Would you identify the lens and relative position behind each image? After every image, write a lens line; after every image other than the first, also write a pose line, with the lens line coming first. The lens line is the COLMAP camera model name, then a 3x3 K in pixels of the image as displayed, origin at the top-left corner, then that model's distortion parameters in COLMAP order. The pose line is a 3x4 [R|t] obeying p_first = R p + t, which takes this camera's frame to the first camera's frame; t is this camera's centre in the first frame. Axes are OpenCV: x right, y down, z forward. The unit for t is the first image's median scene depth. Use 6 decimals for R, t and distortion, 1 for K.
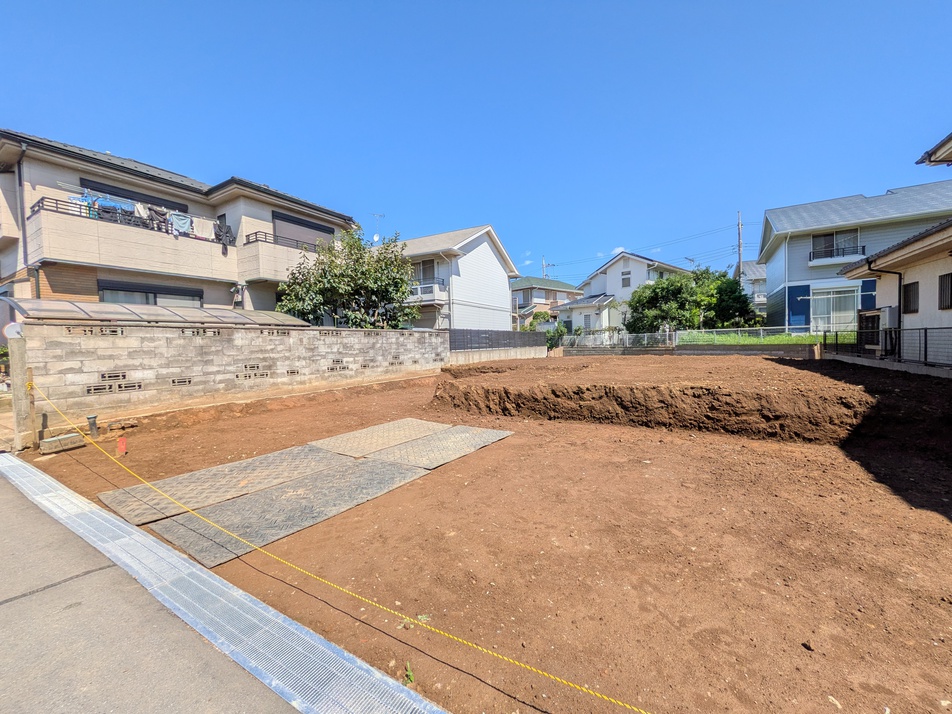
lens RADIAL K [[377.9, 0, 481.7], [0, 377.9, 355.7], [0, 0, 1]] dist [0.001002, 0.000109]
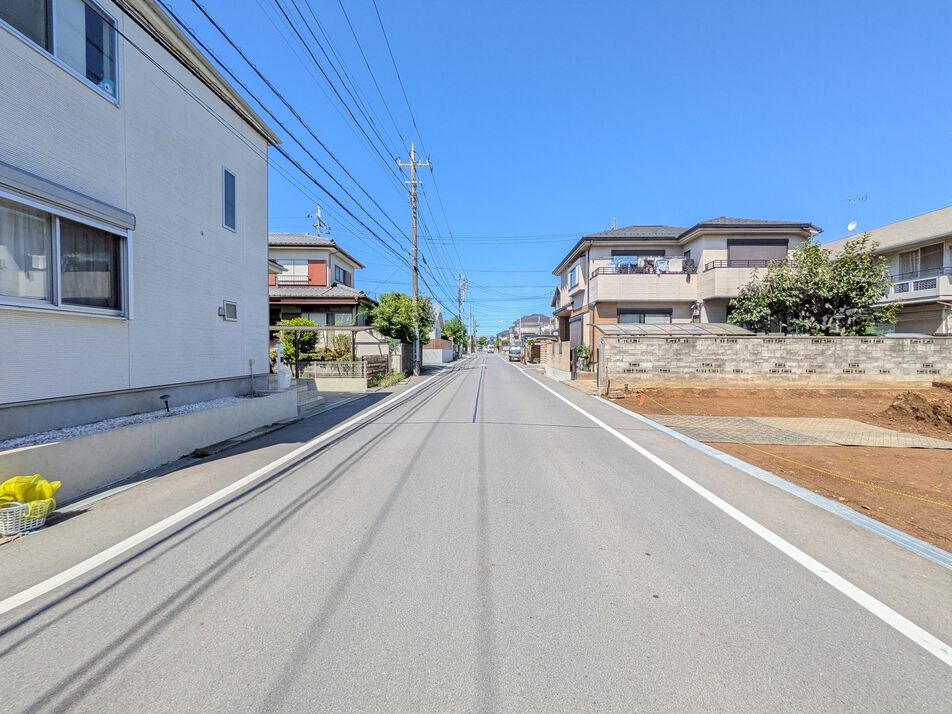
lens RADIAL K [[381.0, 0, 476.0], [0, 381.0, 357.0], [0, 0, 1]] dist [-0.000585, 0.000090]
pose [[0.481746, 0.043402, -0.875236, 0.181649], [-0.044197, 0.998705, 0.025198, 0.001952], [0.875196, 0.026544, 0.483040, -0.362756]]
